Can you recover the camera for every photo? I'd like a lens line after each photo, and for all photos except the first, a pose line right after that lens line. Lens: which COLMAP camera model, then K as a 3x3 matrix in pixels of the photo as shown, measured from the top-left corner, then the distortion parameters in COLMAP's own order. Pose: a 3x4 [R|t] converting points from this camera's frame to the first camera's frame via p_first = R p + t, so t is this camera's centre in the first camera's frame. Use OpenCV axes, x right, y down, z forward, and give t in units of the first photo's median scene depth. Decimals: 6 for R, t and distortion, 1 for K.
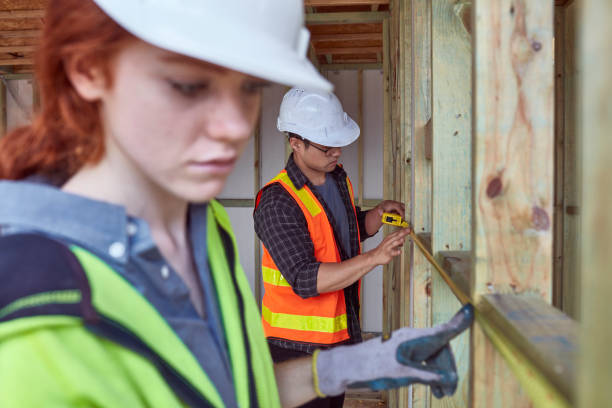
lens RADIAL K [[602.2, 0, 306.0], [0, 602.2, 204.0], [0, 0, 1]] dist [-0.088901, -0.000988]
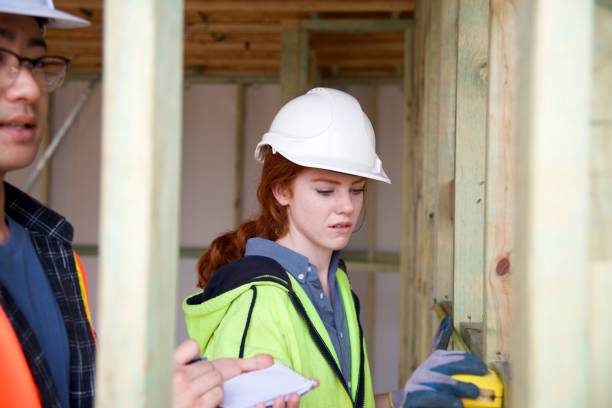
lens RADIAL K [[844.3, 0, 306.0], [0, 844.3, 204.0], [0, 0, 1]] dist [0.163377, 0.004100]
pose [[0.999564, 0.024195, 0.016907, -0.051511], [-0.023199, 0.998117, -0.056787, -0.026421], [-0.018249, 0.056370, 0.998243, -0.358358]]
